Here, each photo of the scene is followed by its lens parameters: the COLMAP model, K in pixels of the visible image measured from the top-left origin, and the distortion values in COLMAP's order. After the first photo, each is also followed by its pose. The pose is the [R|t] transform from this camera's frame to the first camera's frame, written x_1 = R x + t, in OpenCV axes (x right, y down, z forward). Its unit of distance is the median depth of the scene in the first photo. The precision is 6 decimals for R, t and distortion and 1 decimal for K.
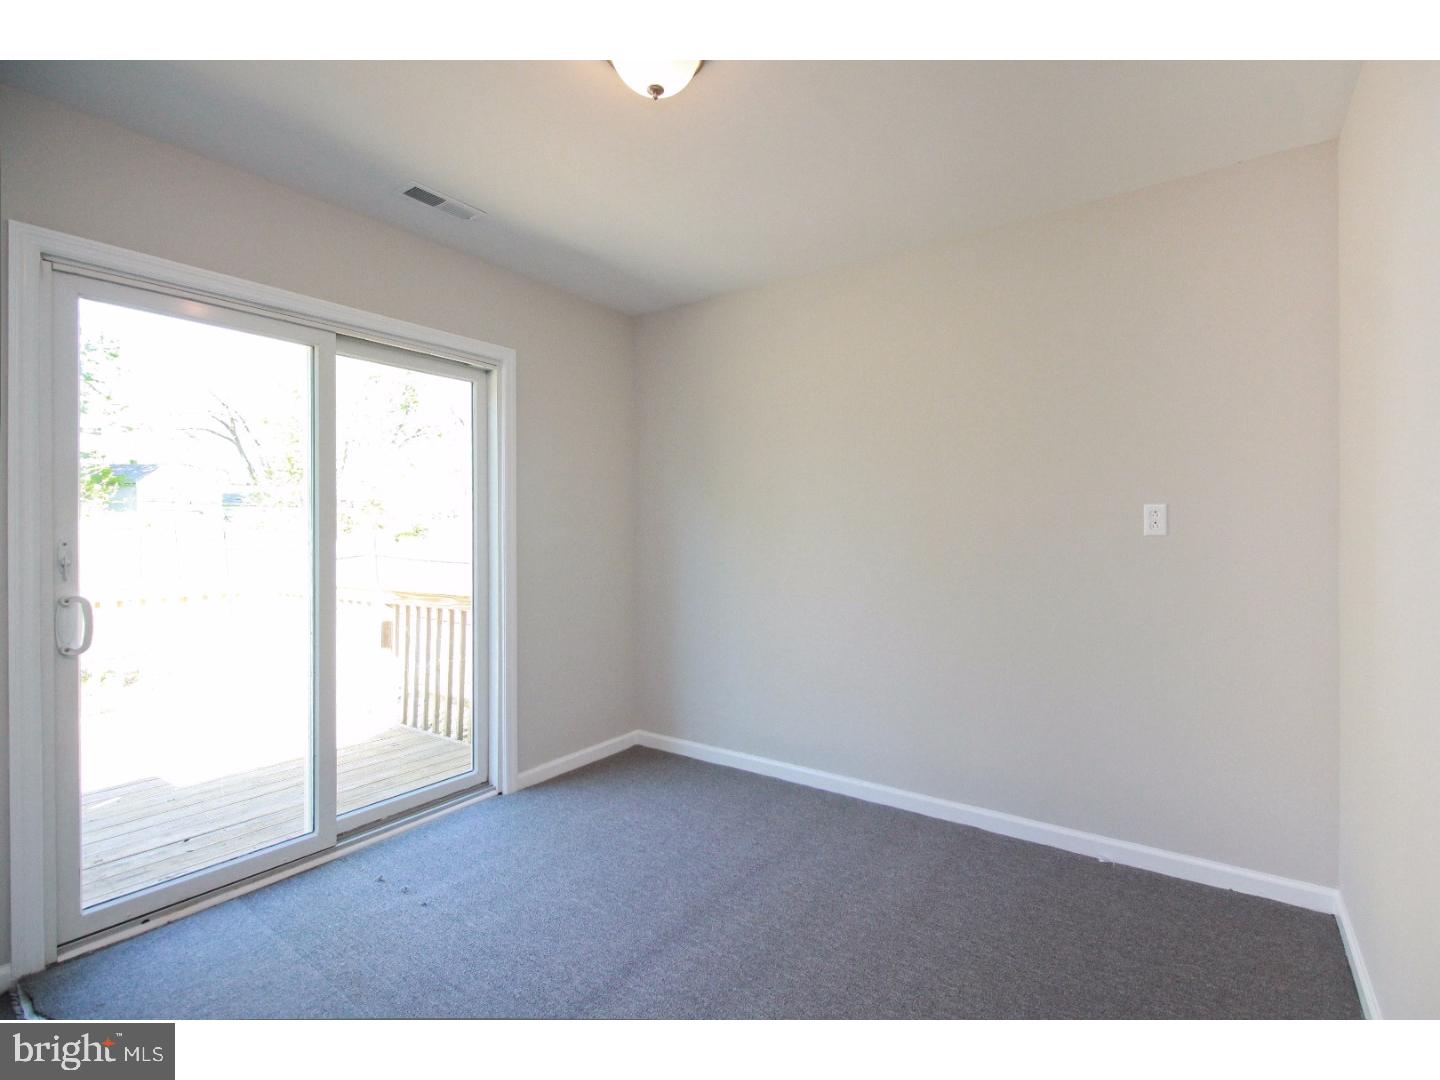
lens RADIAL K [[673.4, 0, 740.9], [0, 673.4, 533.0], [0, 0, 1]] dist [0.021956, -0.014146]
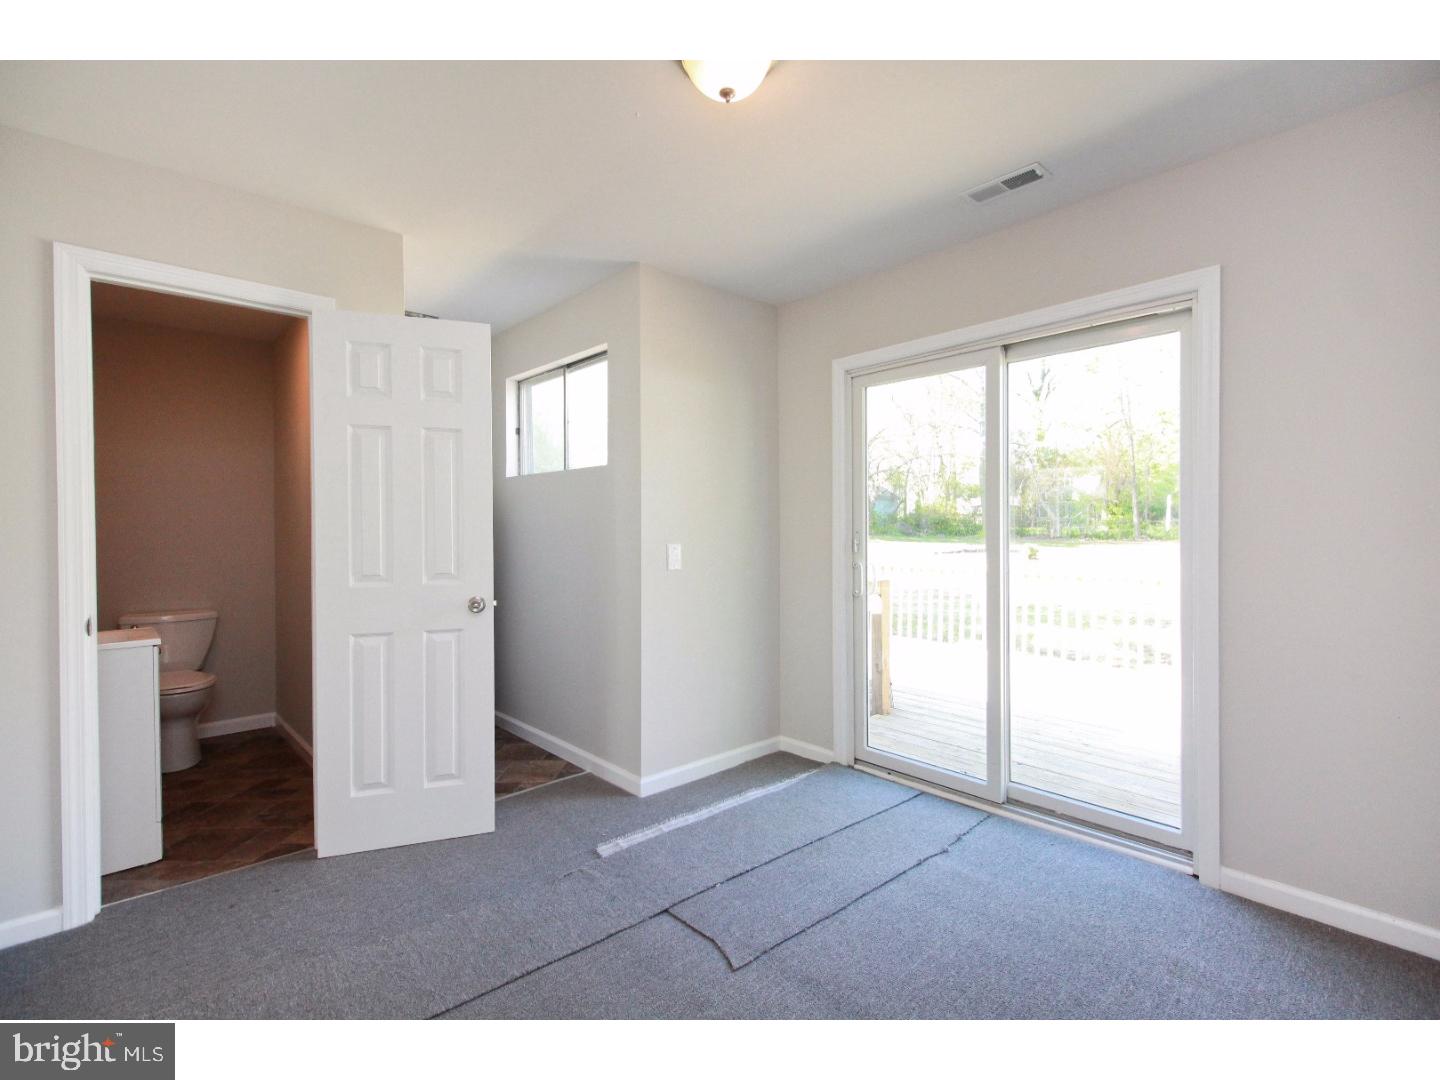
lens RADIAL K [[673.4, 0, 740.9], [0, 673.4, 533.0], [0, 0, 1]] dist [0.021956, -0.014146]
pose [[-0.228195, 0.016150, -0.973481, 0.574809], [0.007304, 0.999863, 0.014875, -0.007443], [0.973588, -0.003716, -0.228282, 0.826664]]
